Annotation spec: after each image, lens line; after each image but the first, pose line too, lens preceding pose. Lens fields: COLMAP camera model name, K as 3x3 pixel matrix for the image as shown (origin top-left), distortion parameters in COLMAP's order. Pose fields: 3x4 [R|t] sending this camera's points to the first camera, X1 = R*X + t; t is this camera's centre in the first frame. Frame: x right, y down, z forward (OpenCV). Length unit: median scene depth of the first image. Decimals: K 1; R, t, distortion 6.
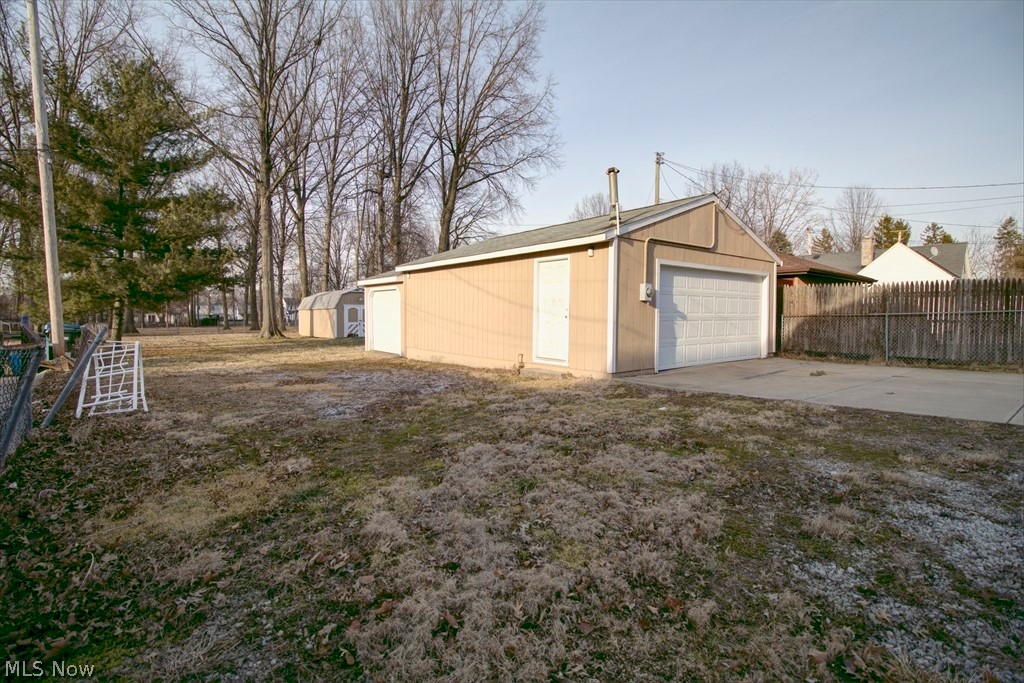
lens RADIAL K [[474.3, 0, 512.2], [0, 474.3, 340.3], [0, 0, 1]] dist [0.002890, -0.001164]
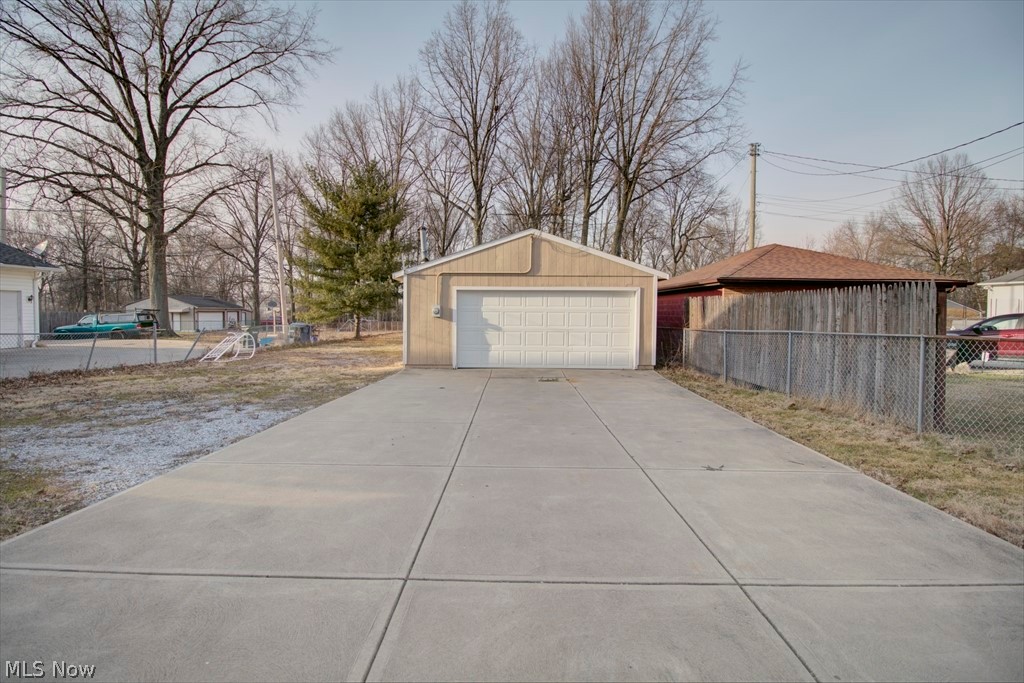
lens RADIAL K [[474.3, 0, 509.0], [0, 474.3, 341.0], [0, 0, 1]] dist [0.002890, -0.001164]
pose [[0.771932, 0.048226, -0.633873, 1.213679], [-0.043803, 0.998783, 0.022645, -0.046283], [0.634194, 0.010285, 0.773106, 0.027197]]
